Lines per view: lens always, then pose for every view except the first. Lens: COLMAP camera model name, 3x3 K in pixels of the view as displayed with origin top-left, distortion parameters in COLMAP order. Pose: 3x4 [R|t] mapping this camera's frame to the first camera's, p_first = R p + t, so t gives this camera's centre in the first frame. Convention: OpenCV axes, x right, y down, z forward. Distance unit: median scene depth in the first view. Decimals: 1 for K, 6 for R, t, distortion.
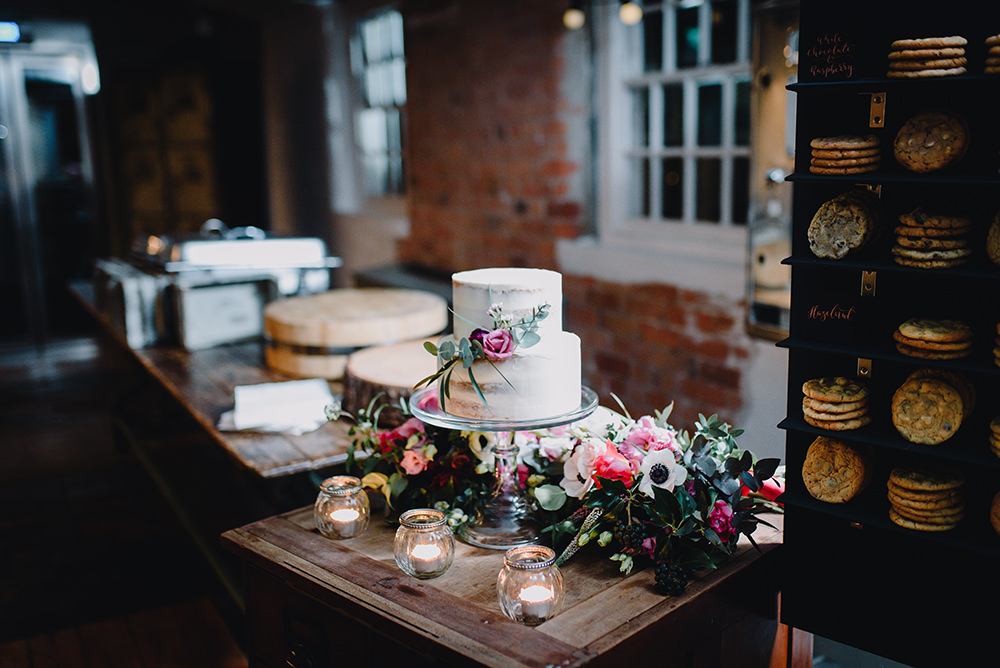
lens RADIAL K [[946.1, 0, 495.9], [0, 946.1, 330.8], [0, 0, 1]] dist [-0.024544, 0.000000]
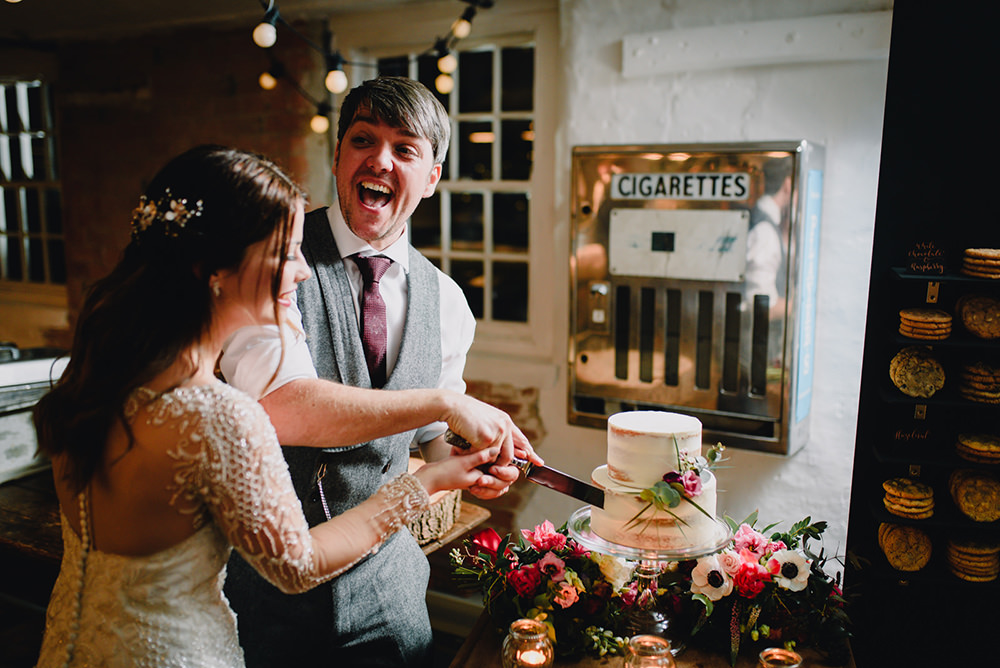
lens RADIAL K [[946.1, 0, 501.1], [0, 946.1, 331.4], [0, 0, 1]] dist [-0.024544, 0.000000]
pose [[0.870522, -0.042317, 0.490306, -0.881624], [0.070426, 0.996754, -0.039011, -0.166414], [-0.487064, 0.068490, 0.870677, 0.081822]]
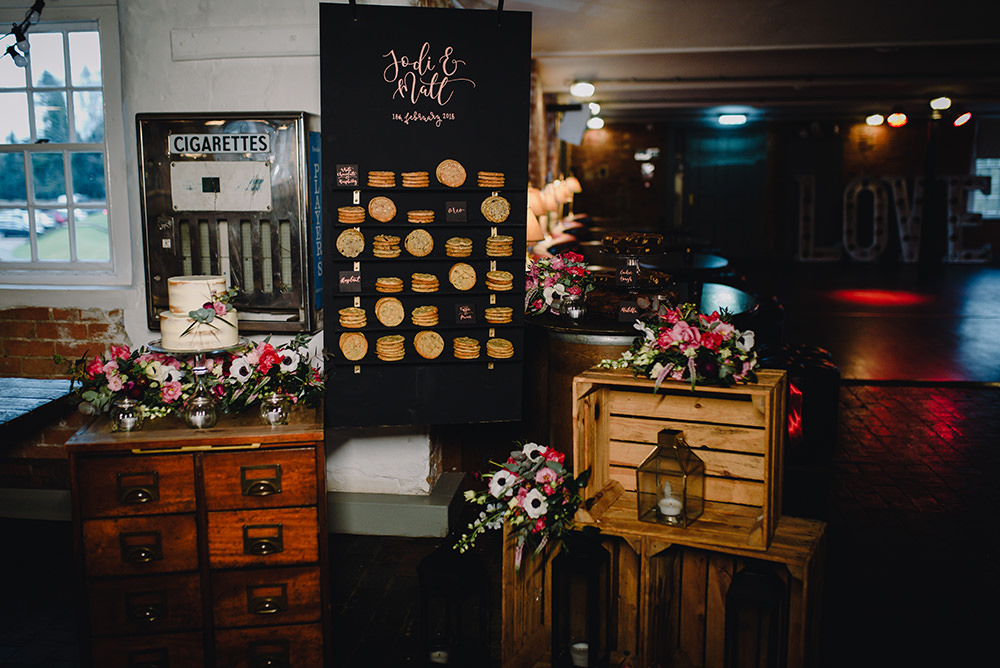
lens RADIAL K [[946.1, 0, 494.4], [0, 946.1, 340.7], [0, 0, 1]] dist [-0.024544, 0.000000]
pose [[0.591133, -0.117884, 0.797913, -1.464990], [0.141852, 0.989037, 0.041030, 0.096981], [-0.794002, 0.088932, 0.601375, -0.794386]]
